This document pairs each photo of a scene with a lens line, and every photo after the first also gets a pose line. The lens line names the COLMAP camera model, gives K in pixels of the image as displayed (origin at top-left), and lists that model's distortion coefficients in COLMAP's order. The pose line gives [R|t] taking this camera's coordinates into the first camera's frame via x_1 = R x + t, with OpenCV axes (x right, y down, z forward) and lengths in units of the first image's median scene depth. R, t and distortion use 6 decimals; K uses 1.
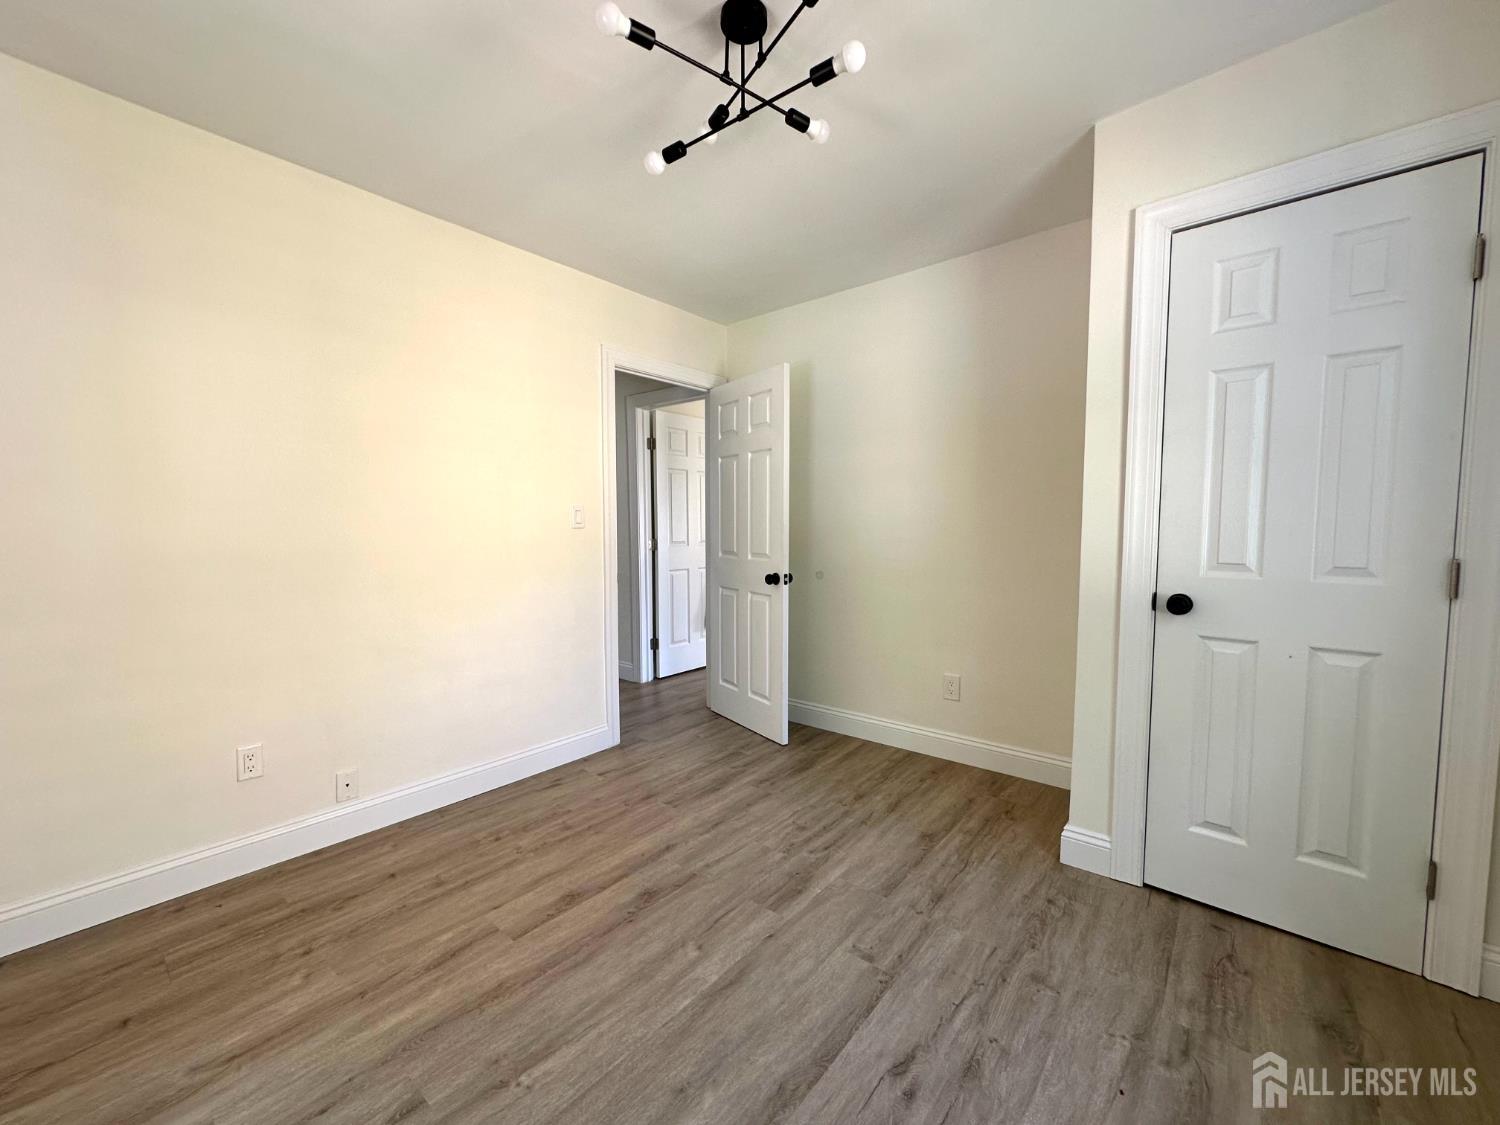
lens RADIAL K [[601.8, 0, 751.7], [0, 601.8, 562.1], [0, 0, 1]] dist [-0.003536, -0.000047]
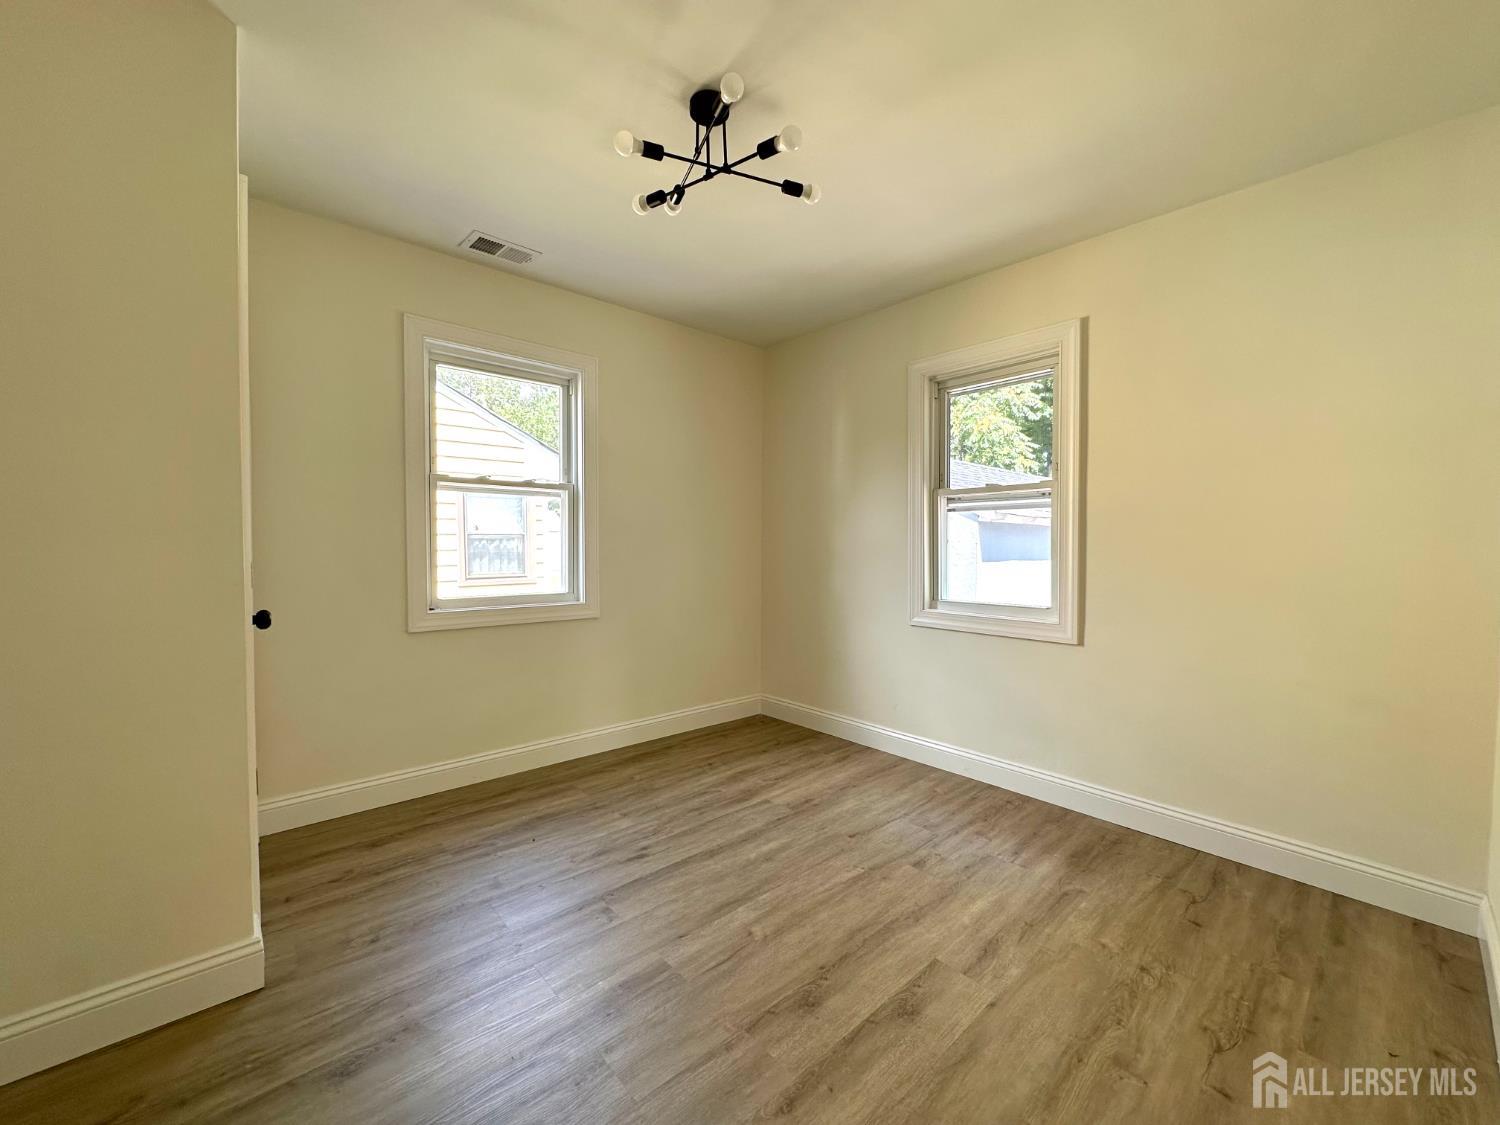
lens RADIAL K [[601.8, 0, 748.7], [0, 601.8, 556.3], [0, 0, 1]] dist [-0.003536, -0.000047]
pose [[-0.988917, -0.005264, 0.148379, -0.244577], [0.007074, 0.996566, 0.082503, -0.116818], [-0.148303, 0.082638, -0.985483, 2.047949]]
